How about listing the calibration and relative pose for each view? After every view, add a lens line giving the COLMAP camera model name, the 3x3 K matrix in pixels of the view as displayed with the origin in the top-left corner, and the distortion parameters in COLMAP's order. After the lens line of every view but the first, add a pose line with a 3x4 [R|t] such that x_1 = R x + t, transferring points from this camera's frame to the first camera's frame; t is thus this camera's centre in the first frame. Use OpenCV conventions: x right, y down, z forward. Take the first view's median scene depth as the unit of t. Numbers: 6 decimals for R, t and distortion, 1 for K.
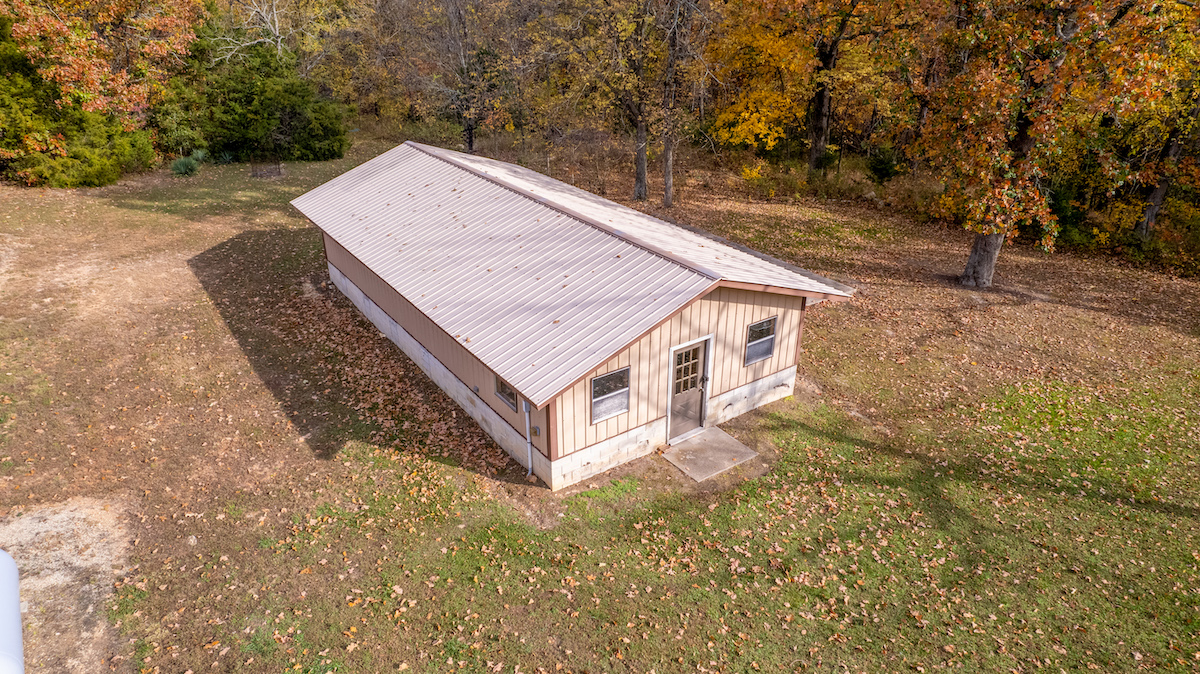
lens RADIAL K [[751.2, 0, 600.0], [0, 751.2, 337.0], [0, 0, 1]] dist [-0.046667, -0.001353]
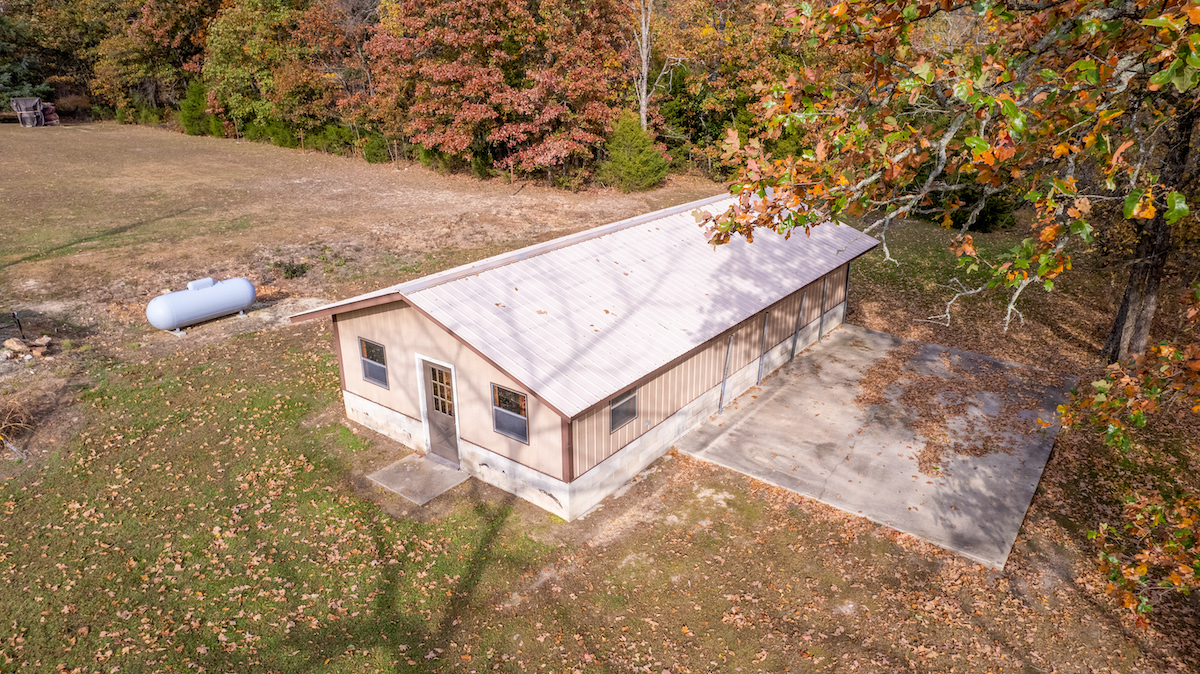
lens RADIAL K [[751.2, 0, 600.0], [0, 751.2, 337.0], [0, 0, 1]] dist [-0.046667, -0.001353]
pose [[0.318495, 0.338569, -0.885399, 1.033028], [-0.428753, 0.884488, 0.183990, -0.289866], [0.845418, 0.321017, 0.426867, 0.736960]]
